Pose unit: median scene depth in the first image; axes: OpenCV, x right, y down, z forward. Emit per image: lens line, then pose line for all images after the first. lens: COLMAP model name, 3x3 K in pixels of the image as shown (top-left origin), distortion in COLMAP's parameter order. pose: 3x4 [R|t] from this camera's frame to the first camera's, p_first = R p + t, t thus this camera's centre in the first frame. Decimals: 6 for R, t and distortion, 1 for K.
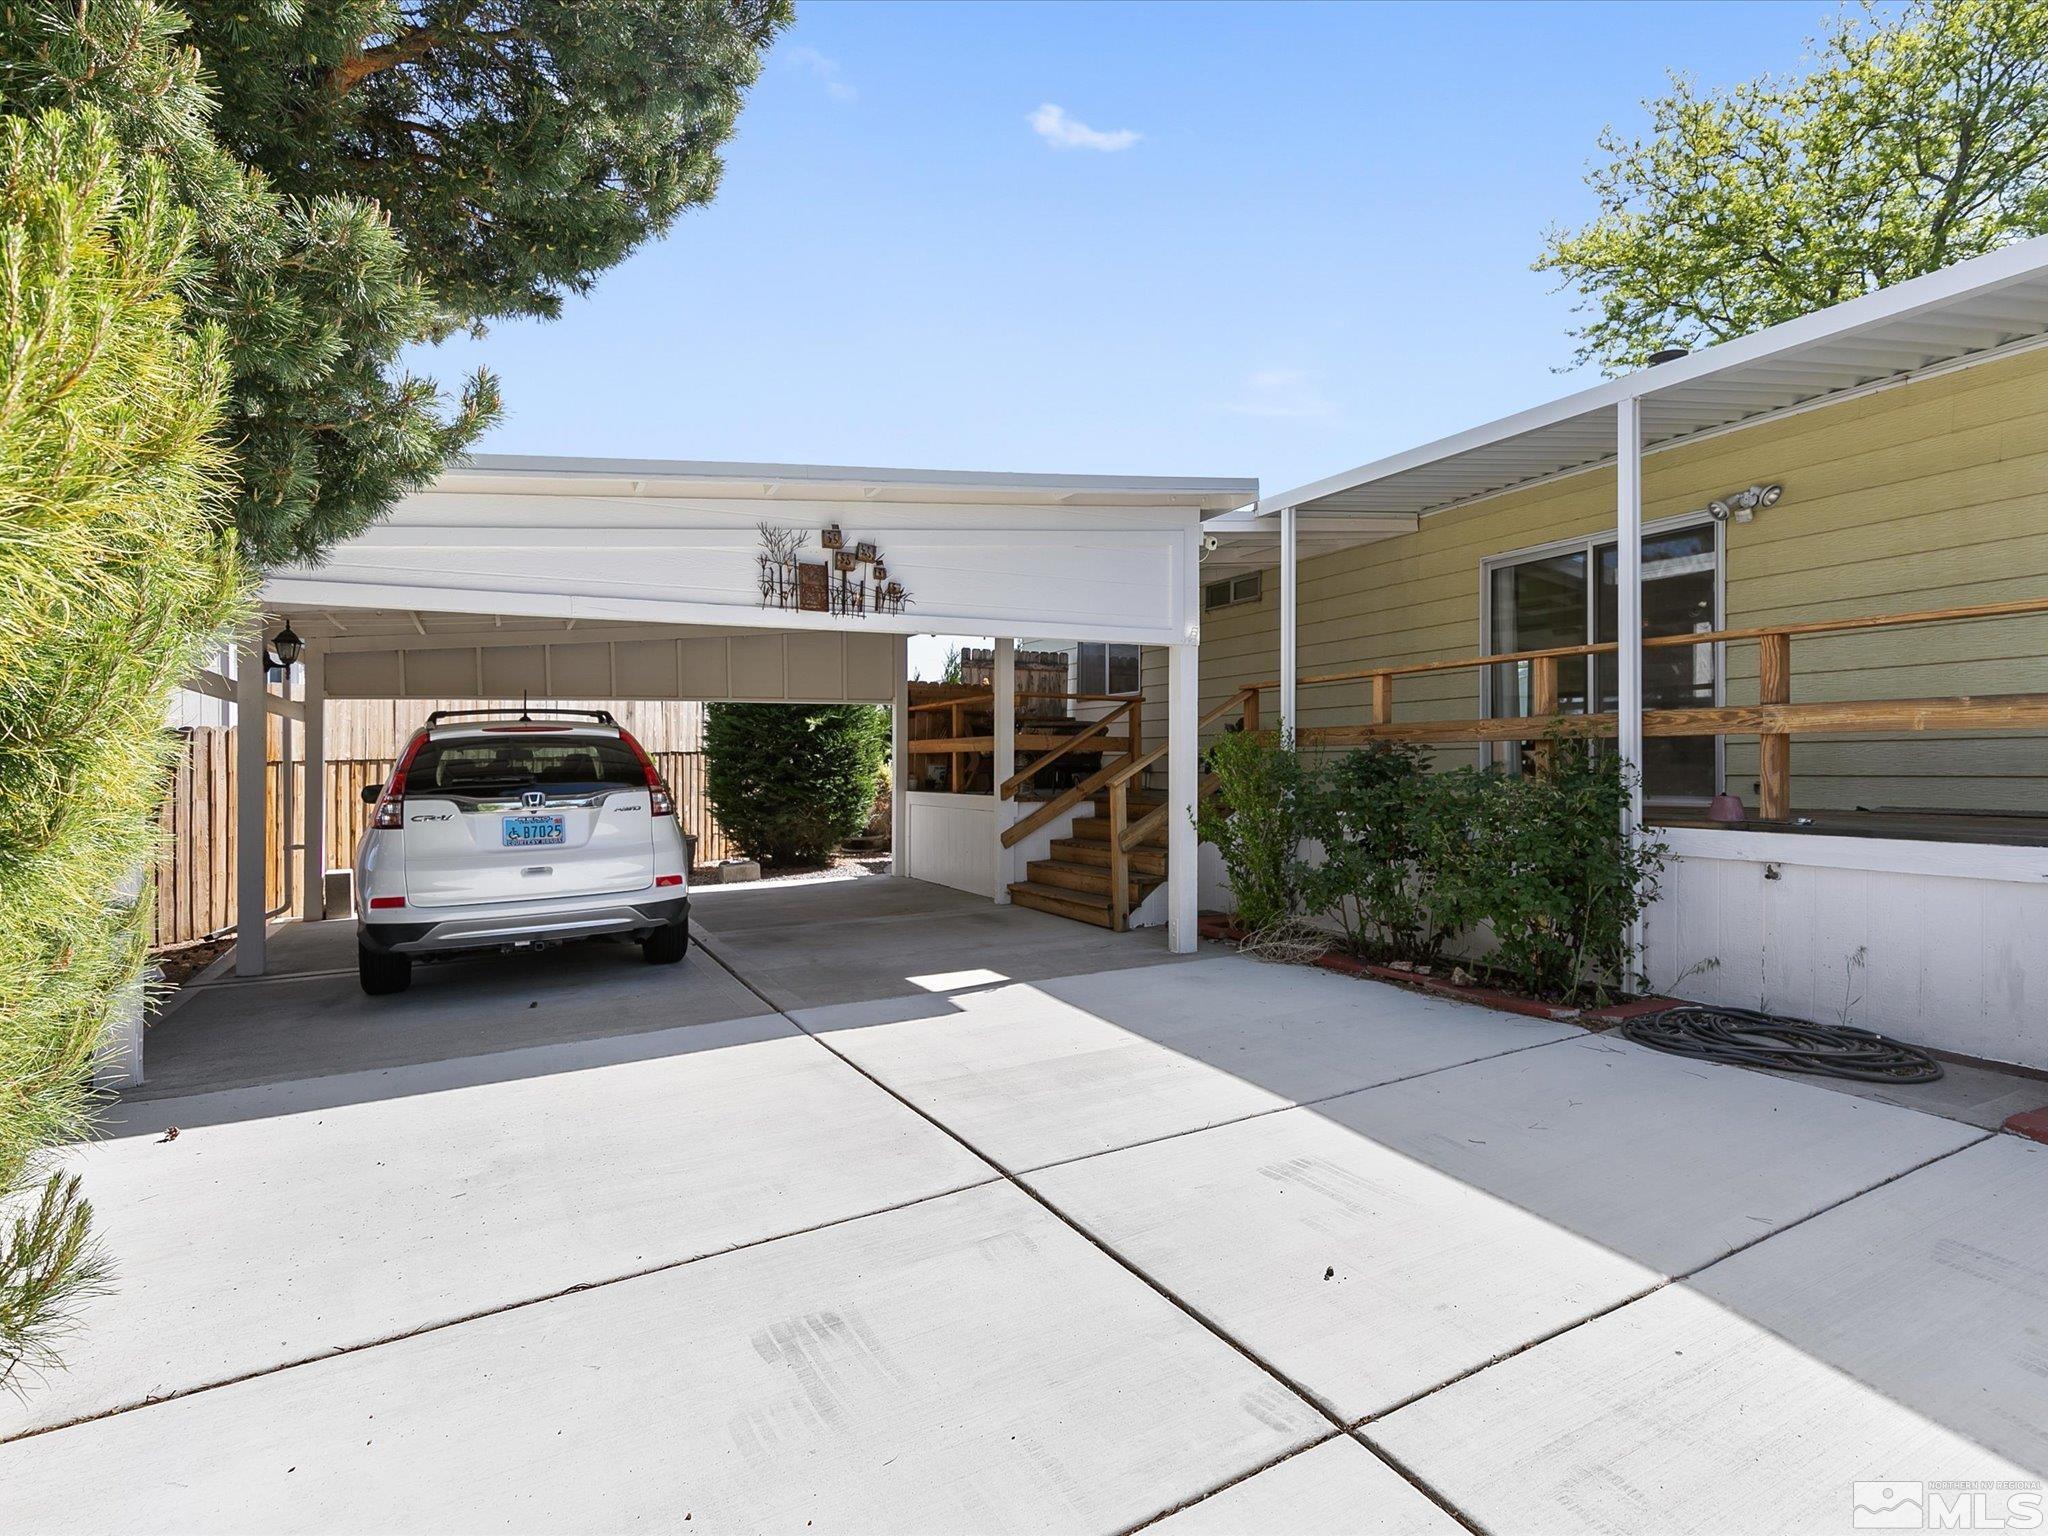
lens RADIAL K [[1043.4, 0, 1019.1], [0, 1043.4, 759.1], [0, 0, 1]] dist [0.024958, -0.011549]
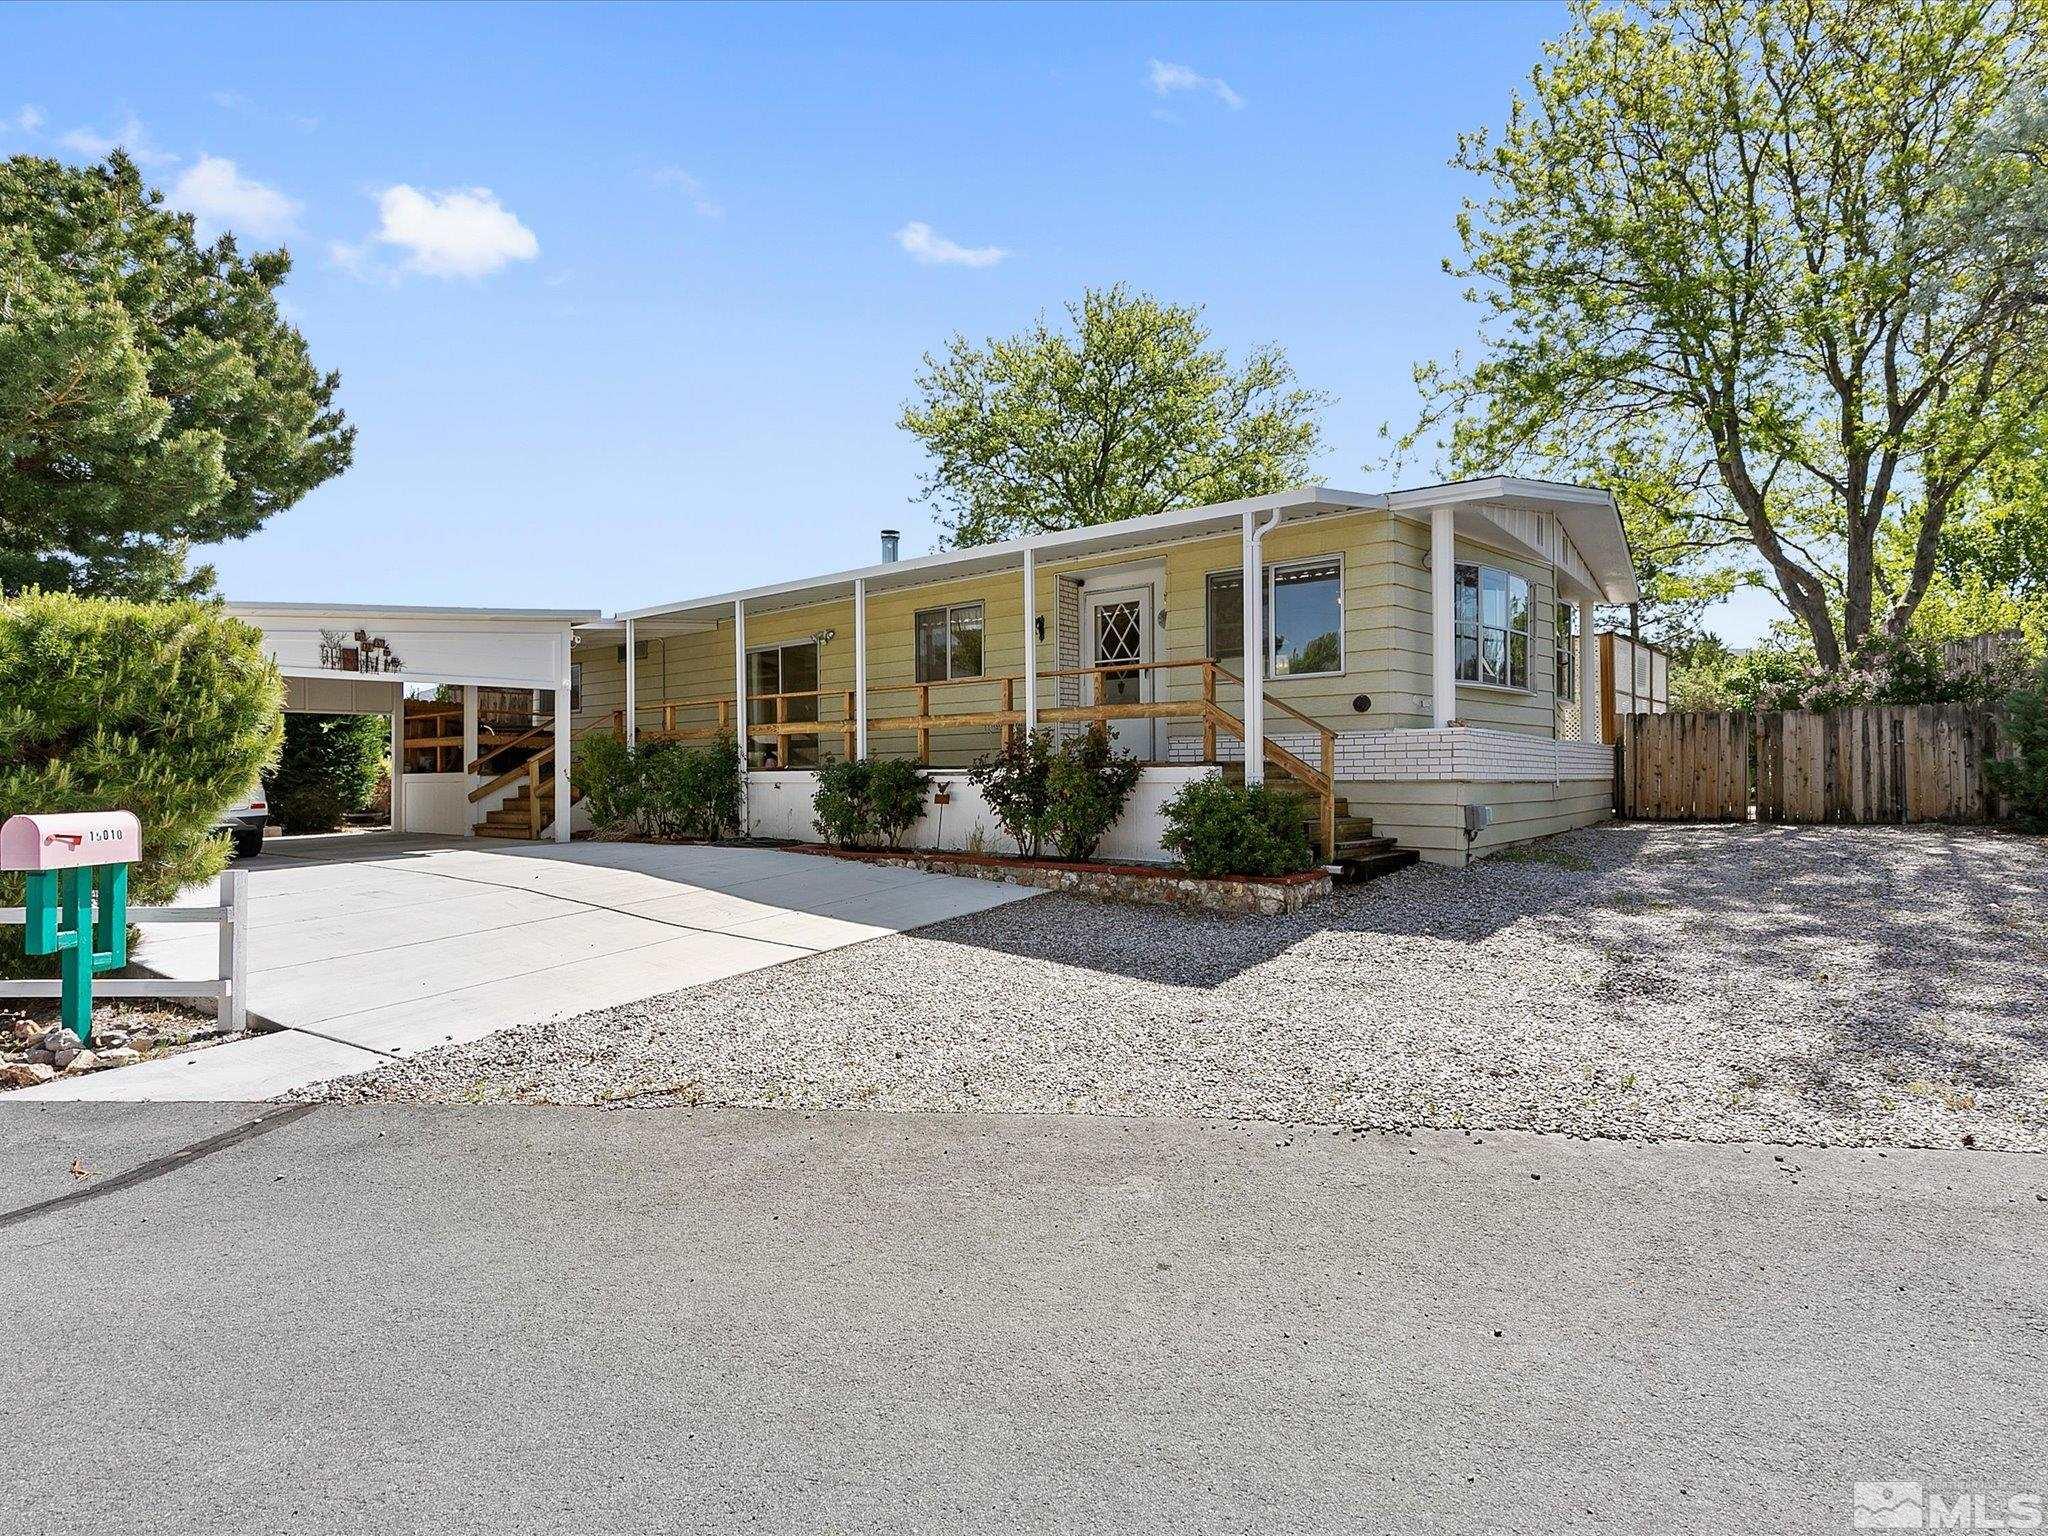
lens RADIAL K [[1043.4, 0, 1019.1], [0, 1043.4, 759.1], [0, 0, 1]] dist [0.024958, -0.011549]
pose [[0.912824, 0.001902, 0.408348, 0.100295], [0.003999, 0.999900, -0.013598, 0.041417], [-0.408333, 0.014046, 0.912725, -0.885029]]
